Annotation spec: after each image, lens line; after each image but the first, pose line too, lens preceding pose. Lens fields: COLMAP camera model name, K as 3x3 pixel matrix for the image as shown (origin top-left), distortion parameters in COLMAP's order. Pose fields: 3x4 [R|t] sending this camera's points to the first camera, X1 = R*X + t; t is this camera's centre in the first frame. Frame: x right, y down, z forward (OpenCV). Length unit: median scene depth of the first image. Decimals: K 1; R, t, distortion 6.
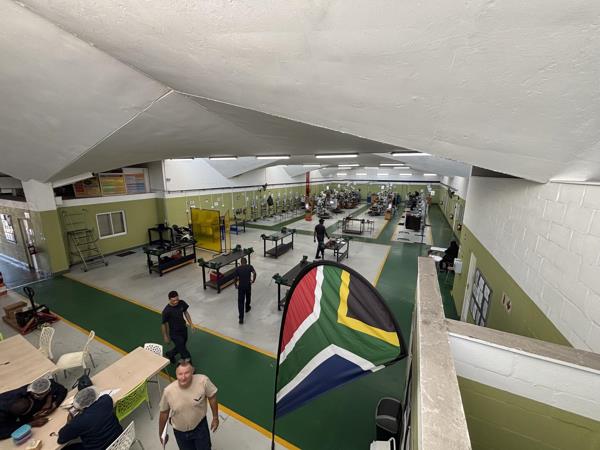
lens RADIAL K [[242.0, 0, 299.7], [0, 242.0, 224.0], [0, 0, 1]] dist [-0.004833, 0.000715]
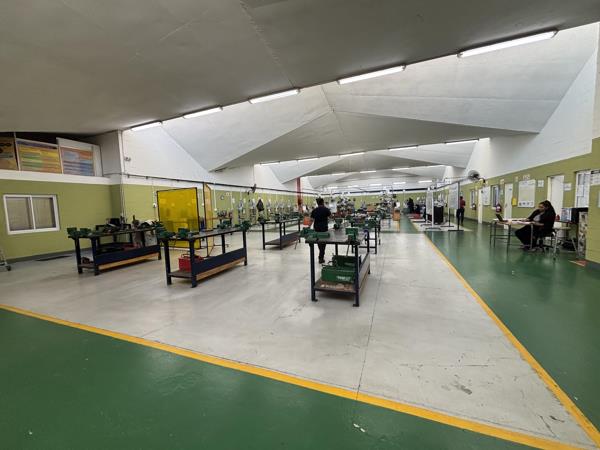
lens RADIAL K [[242.0, 0, 301.1], [0, 242.0, 223.9], [0, 0, 1]] dist [-0.004833, 0.000715]
pose [[0.995993, -0.048743, 0.074986, -0.085824], [0.057836, 0.990556, -0.124316, 0.155185], [-0.068218, 0.128154, 0.989405, 0.286609]]
